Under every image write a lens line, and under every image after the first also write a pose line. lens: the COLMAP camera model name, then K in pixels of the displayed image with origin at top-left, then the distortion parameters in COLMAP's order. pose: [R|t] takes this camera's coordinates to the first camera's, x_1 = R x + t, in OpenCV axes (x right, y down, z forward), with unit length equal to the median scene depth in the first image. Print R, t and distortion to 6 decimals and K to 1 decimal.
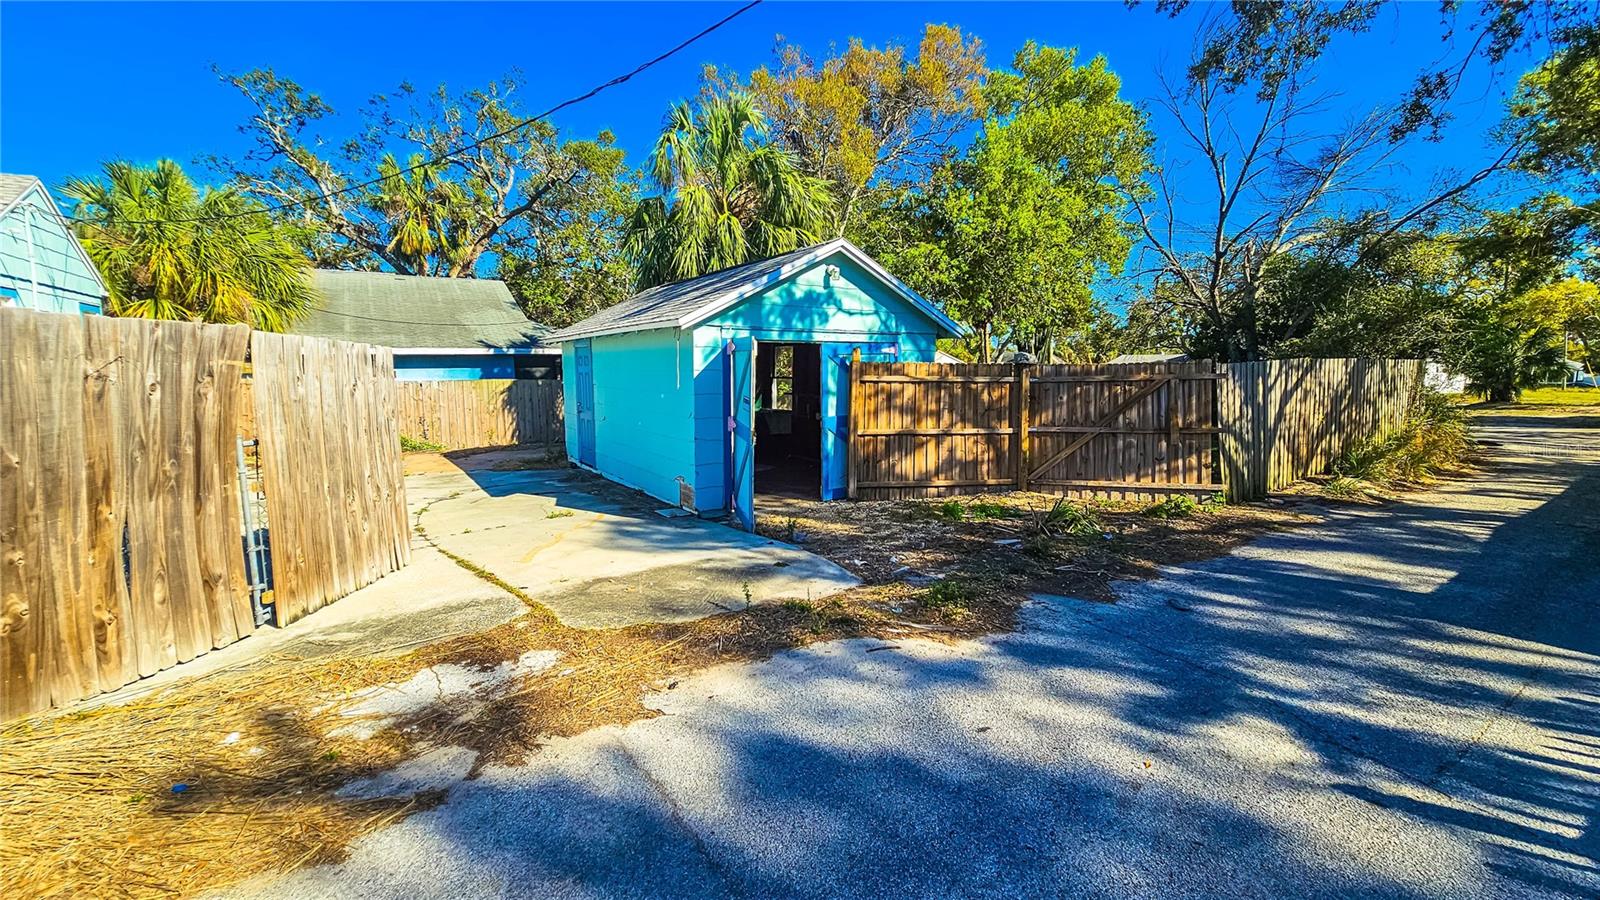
lens RADIAL K [[670.3, 0, 832.9], [0, 670.3, 436.4], [0, 0, 1]] dist [0.001496, -0.000208]
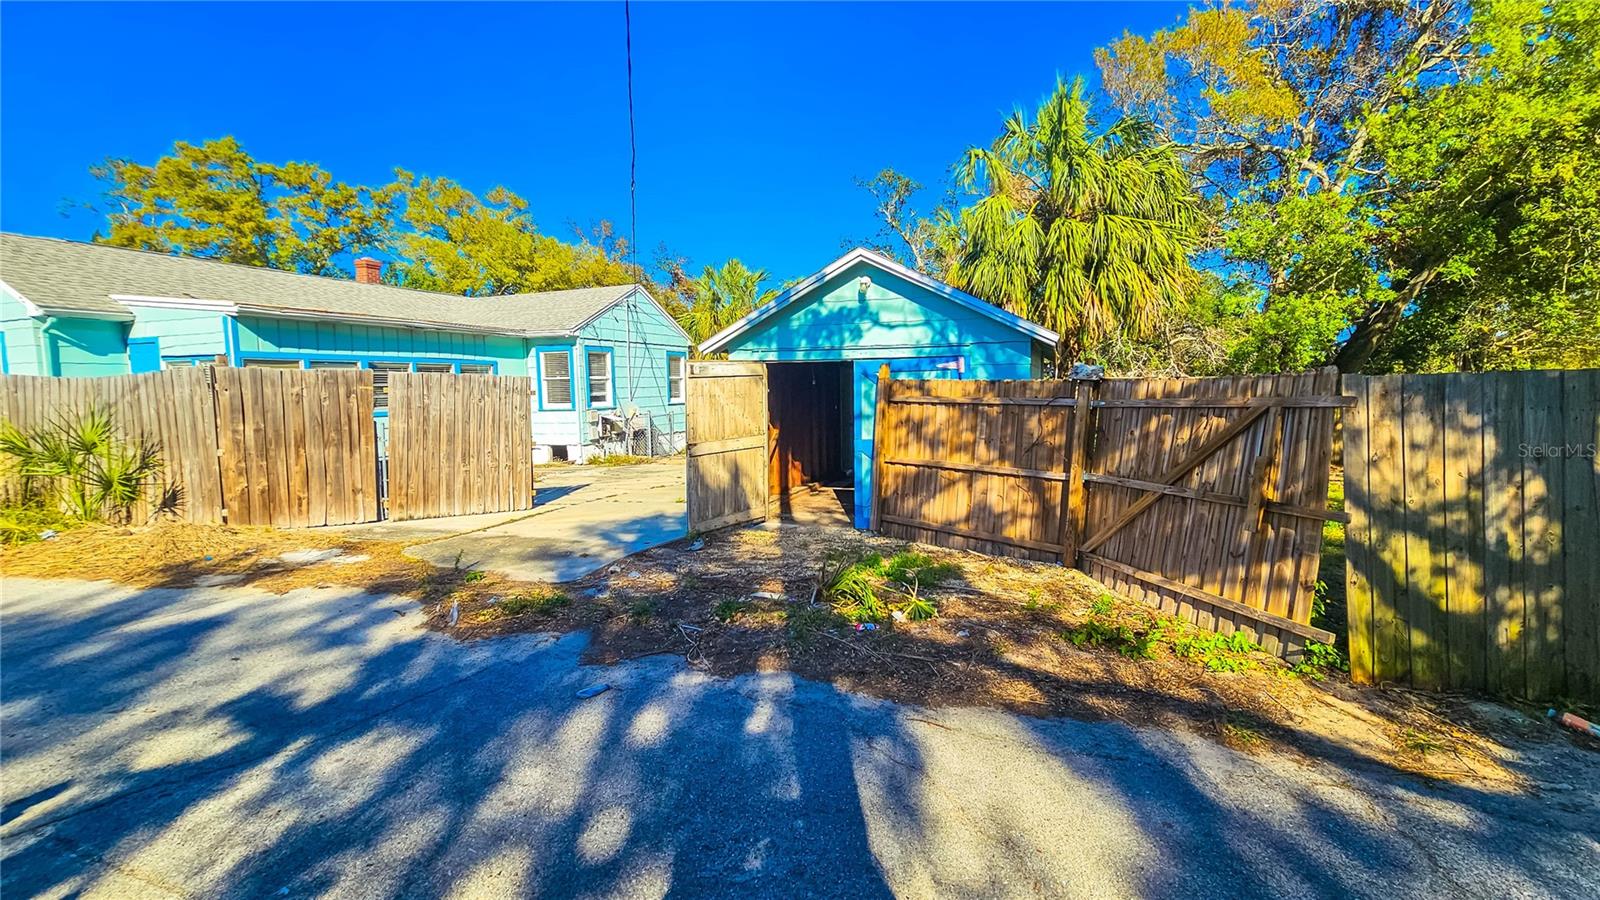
lens RADIAL K [[672.9, 0, 832.0], [0, 672.9, 433.6], [0, 0, 1]] dist [0.001943, 0.000082]
pose [[0.576507, 0.051260, -0.815483, 0.739901], [-0.076213, 0.997053, 0.008795, -0.043341], [0.813530, 0.057080, 0.578715, 0.433210]]
